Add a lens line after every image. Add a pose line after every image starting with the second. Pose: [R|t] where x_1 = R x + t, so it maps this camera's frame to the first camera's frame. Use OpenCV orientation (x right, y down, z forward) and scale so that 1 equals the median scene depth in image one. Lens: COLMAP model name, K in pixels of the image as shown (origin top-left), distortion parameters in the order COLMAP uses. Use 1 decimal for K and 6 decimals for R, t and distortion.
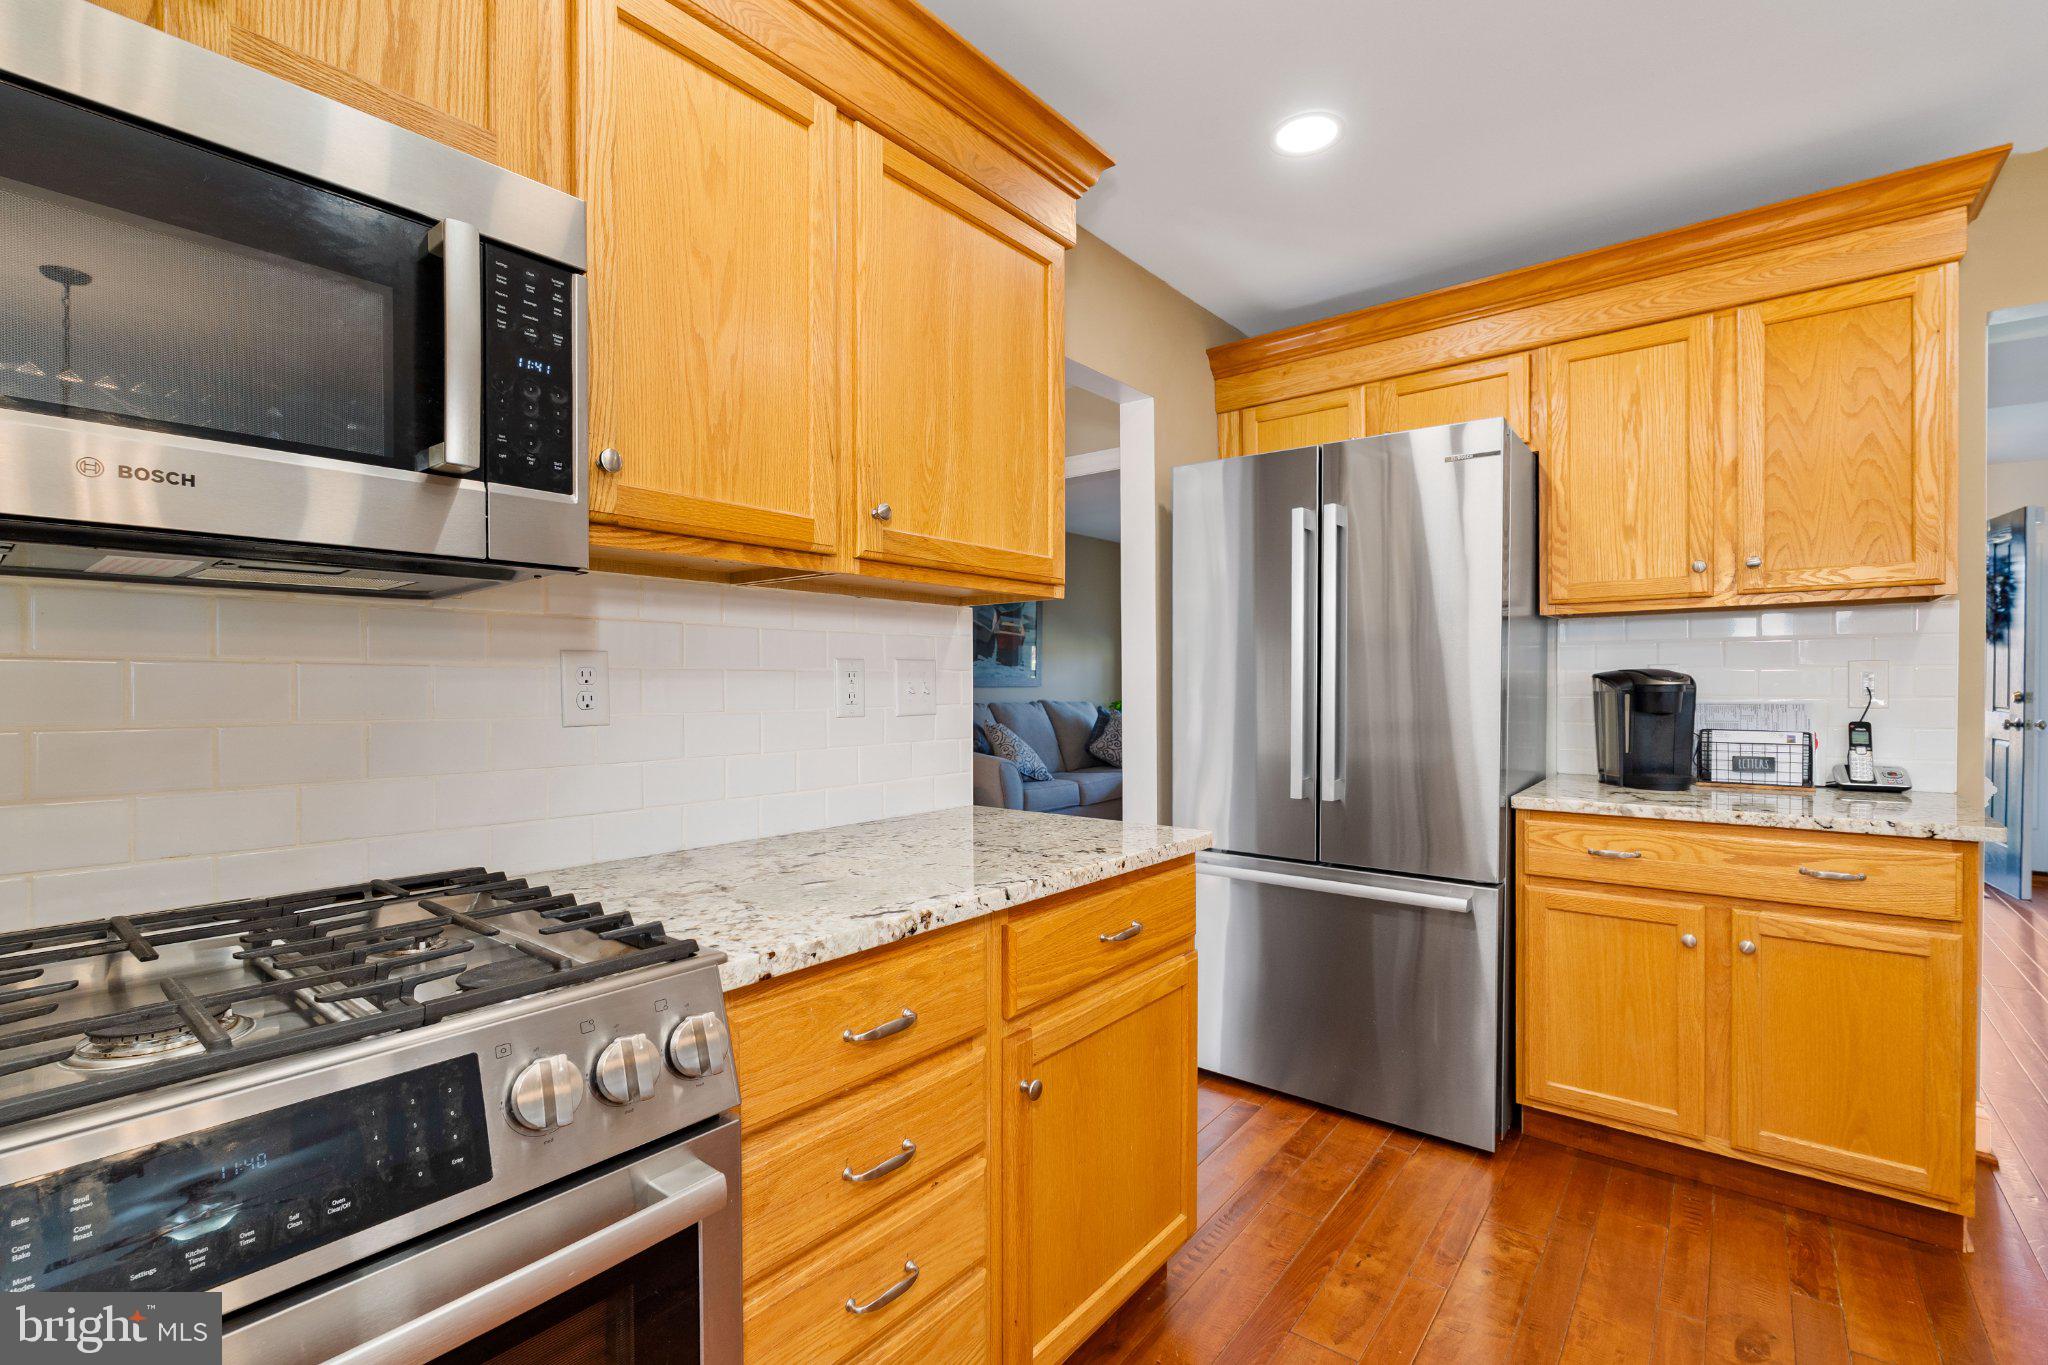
lens RADIAL K [[932.9, 0, 1019.6], [0, 932.9, 692.5], [0, 0, 1]] dist [0.000858, -0.000539]
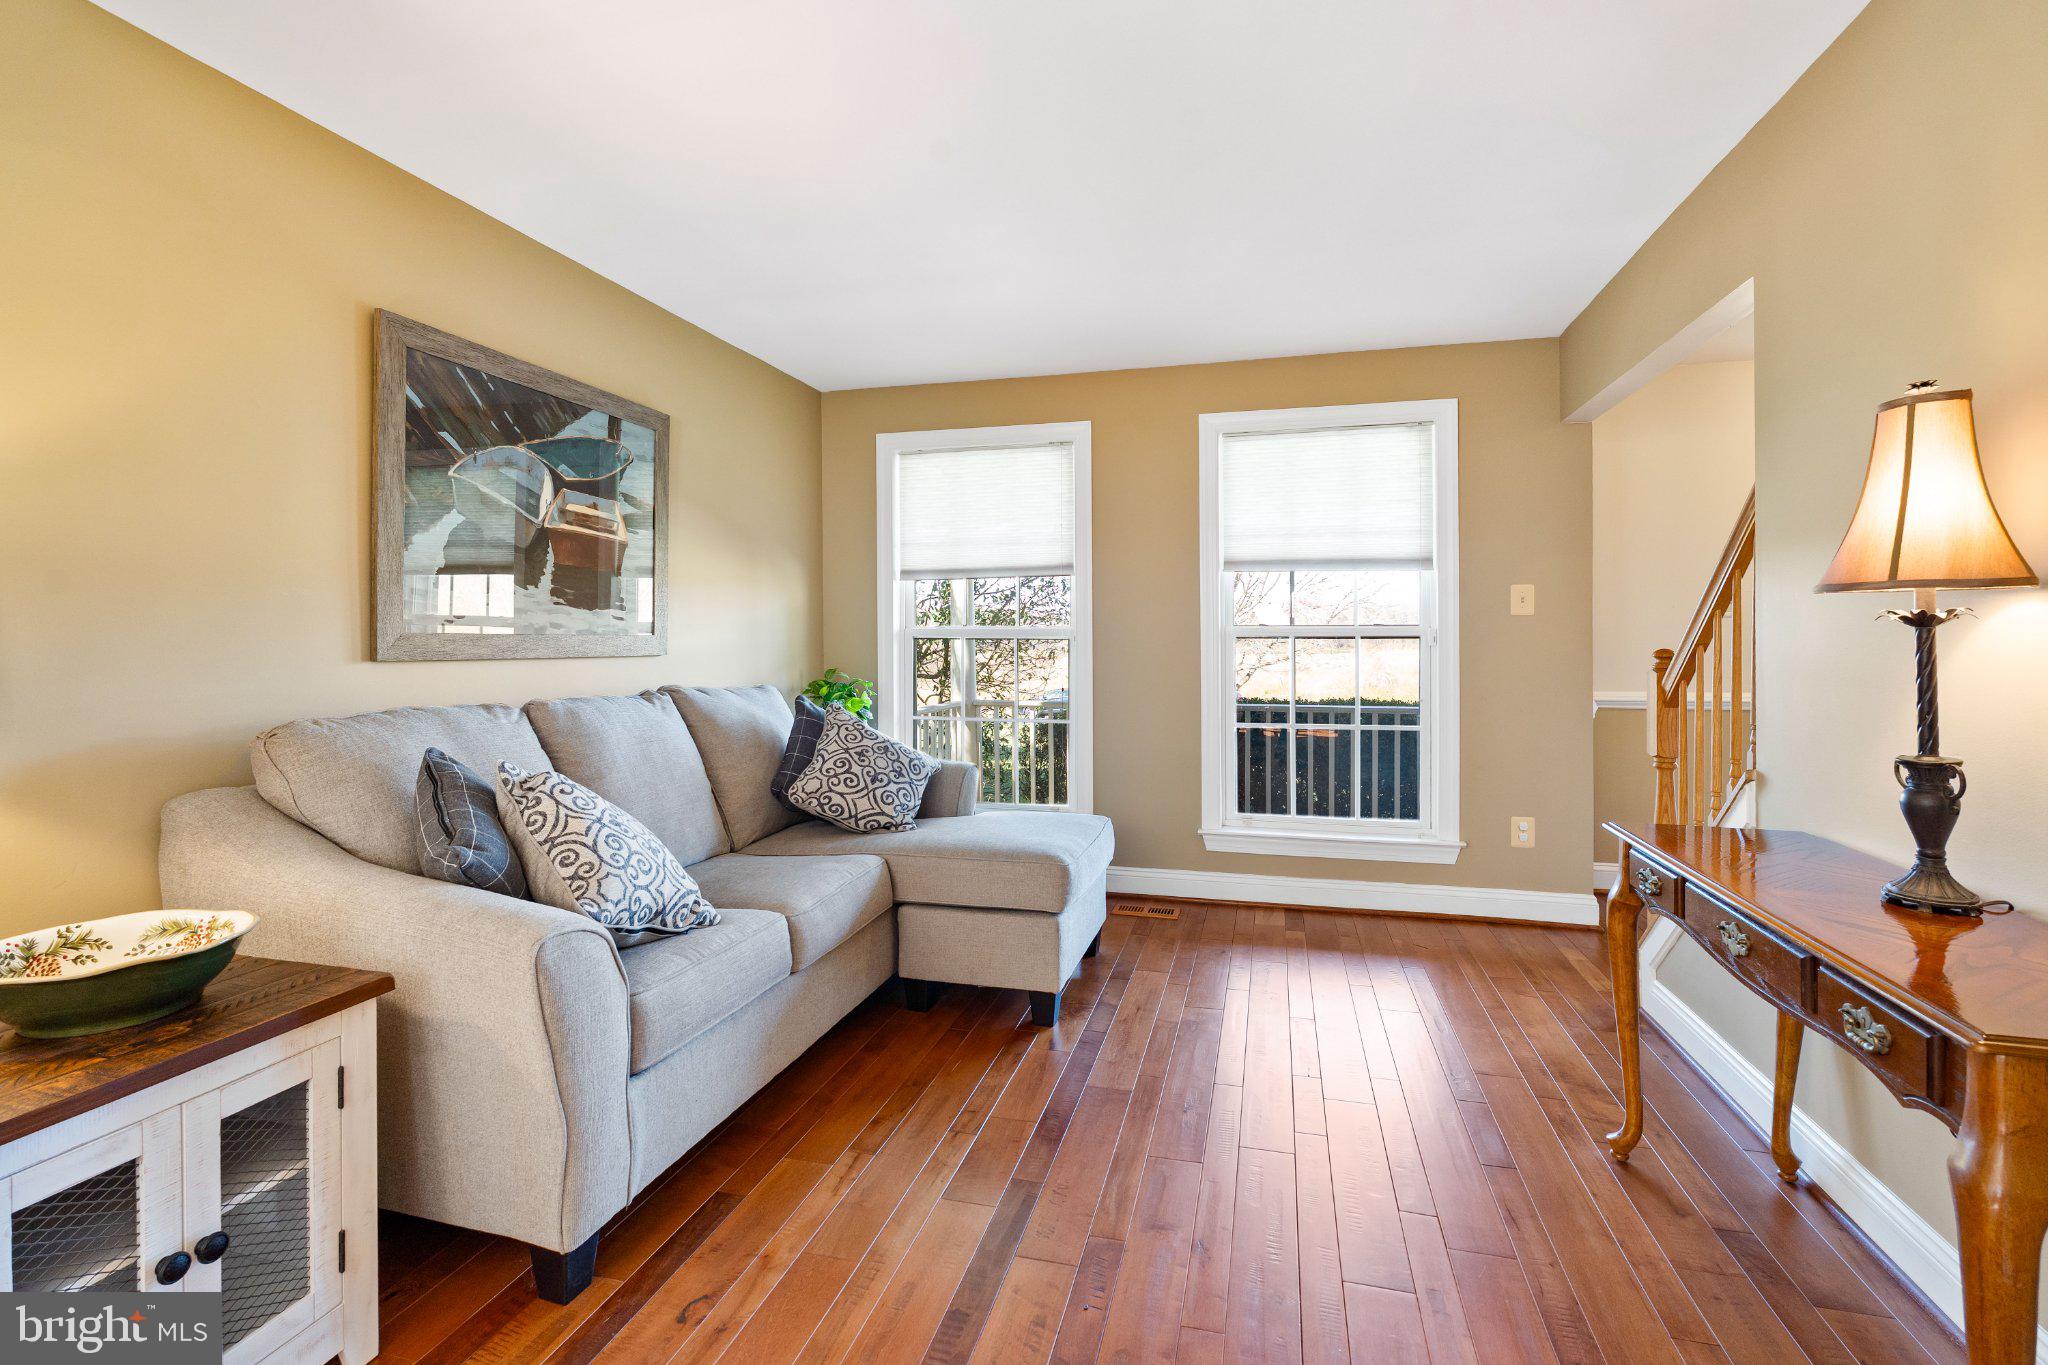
lens RADIAL K [[932.9, 0, 1020.4], [0, 932.9, 638.6], [0, 0, 1]] dist [0.000858, -0.000539]
pose [[0.917827, -0.005563, 0.396943, 0.001385], [0.010740, 0.999884, -0.010821, -0.009772], [-0.396836, 0.014194, 0.917780, 0.634953]]
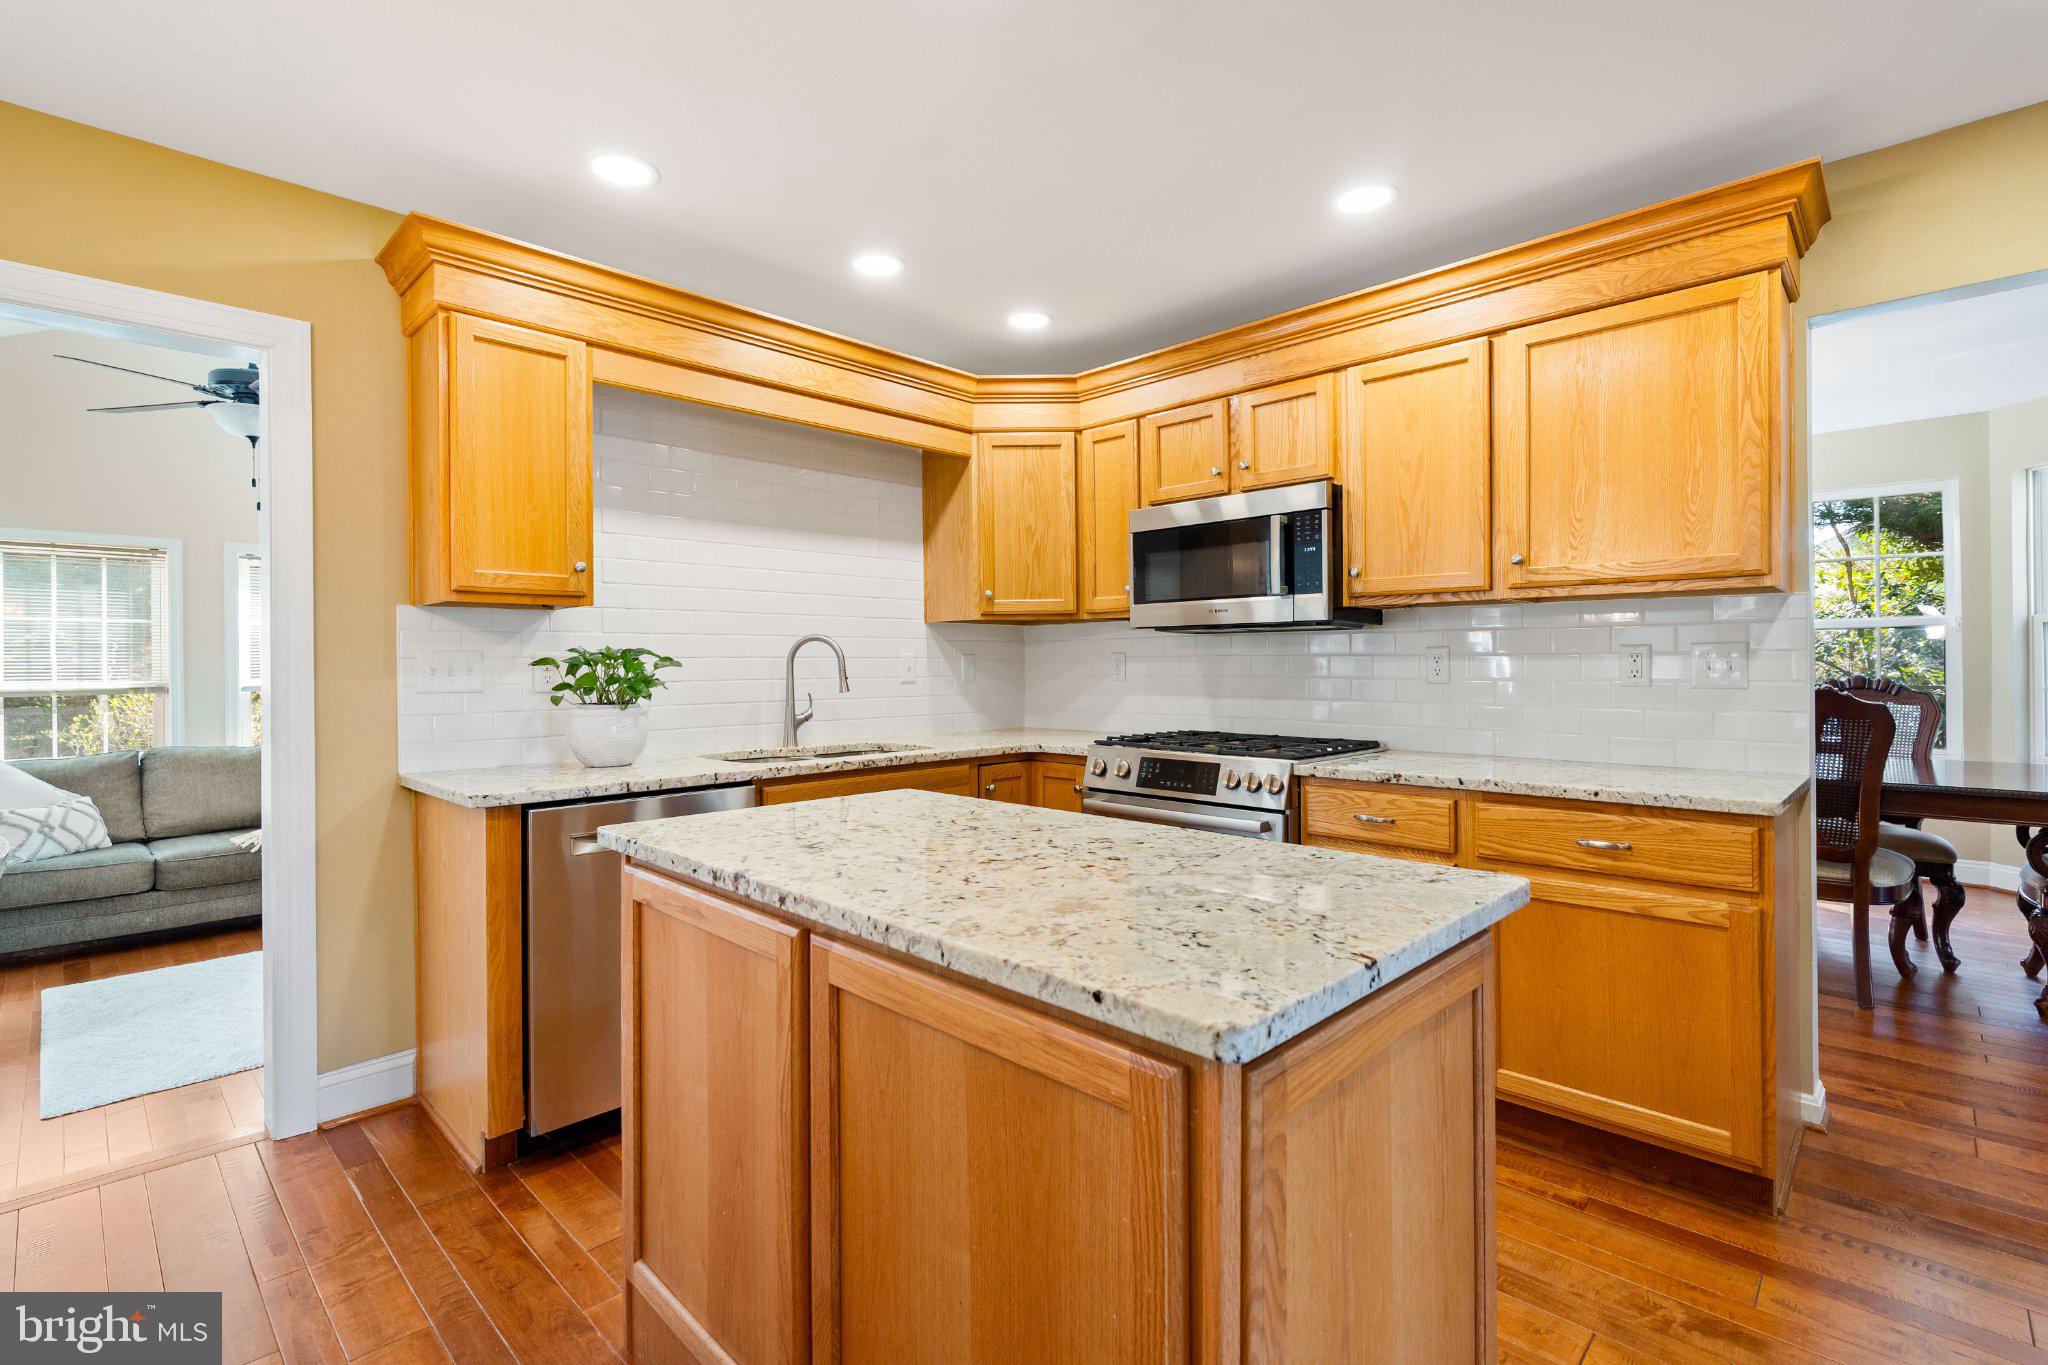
lens RADIAL K [[932.9, 0, 1027.7], [0, 932.9, 662.3], [0, 0, 1]] dist [0.000858, -0.000539]
pose [[-0.098900, -0.001258, -0.995097, 0.412215], [-0.006939, 0.999976, -0.000575, -0.001194], [0.995073, 0.006848, -0.098907, 0.077584]]
